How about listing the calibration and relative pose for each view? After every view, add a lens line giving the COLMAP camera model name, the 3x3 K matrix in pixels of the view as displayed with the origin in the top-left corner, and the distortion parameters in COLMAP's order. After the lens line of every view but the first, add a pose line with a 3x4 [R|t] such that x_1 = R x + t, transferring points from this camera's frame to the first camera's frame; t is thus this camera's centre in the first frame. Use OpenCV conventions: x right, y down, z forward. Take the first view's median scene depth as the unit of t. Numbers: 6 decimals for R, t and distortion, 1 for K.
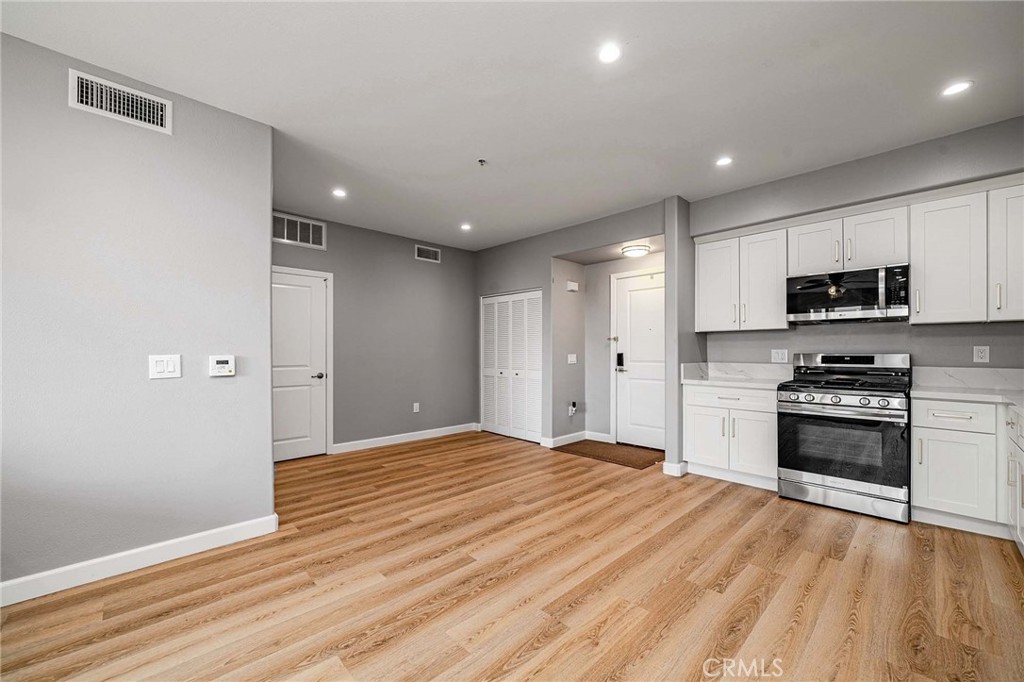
lens RADIAL K [[383.2, 0, 568.9], [0, 383.2, 347.9], [0, 0, 1]] dist [0.010215, 0.000163]
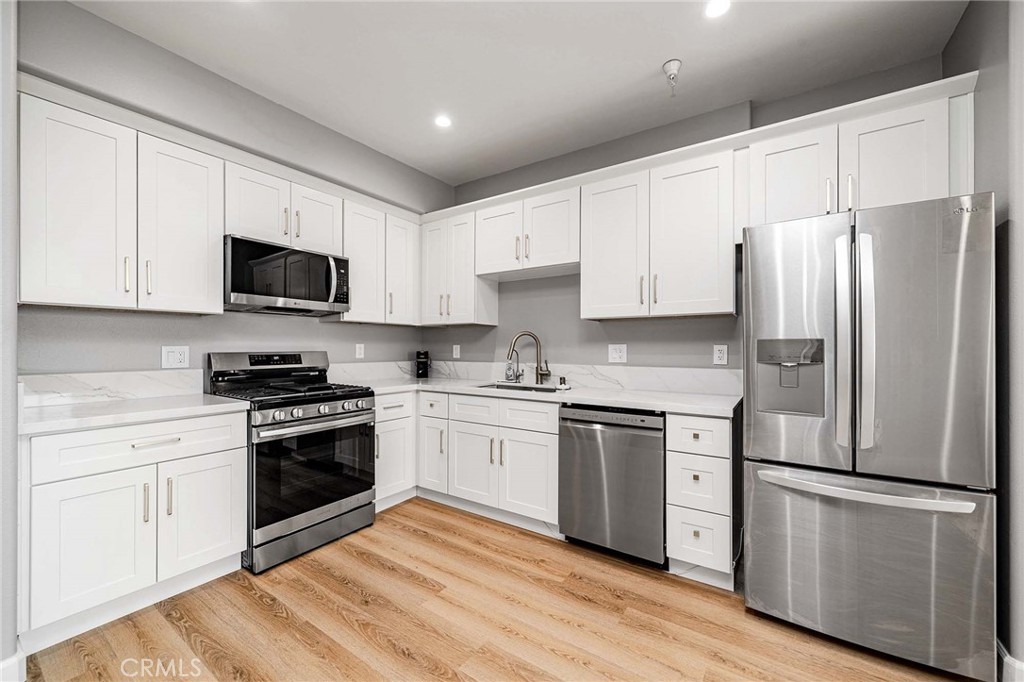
lens RADIAL K [[411.1, 0, 487.7], [0, 411.1, 346.0], [0, 0, 1]] dist [-0.002027, 0.000514]
pose [[-0.049684, 0.002256, 0.998762, -0.141377], [-0.005544, 0.999981, -0.002535, 0.002394], [-0.998750, -0.005663, -0.049671, 0.567670]]
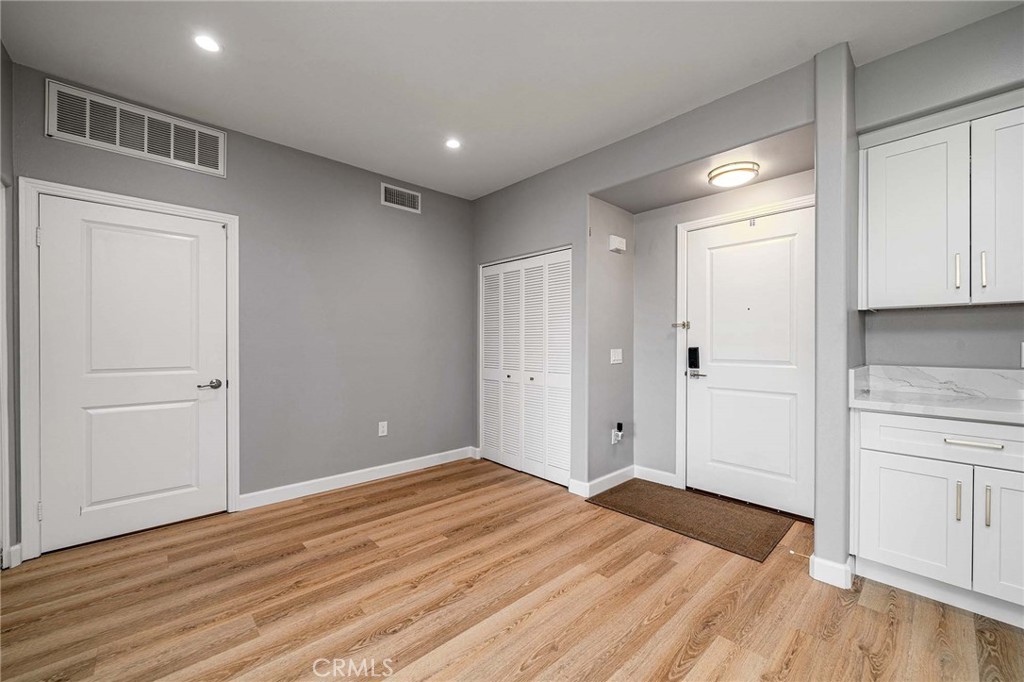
lens RADIAL K [[411.1, 0, 519.1], [0, 411.1, 344.4], [0, 0, 1]] dist [-0.002027, 0.000514]
pose [[0.988603, 0.003428, -0.150510, -0.067296], [-0.001691, 0.999930, 0.011668, 0.001306], [0.150540, -0.011281, 0.988540, 0.387164]]
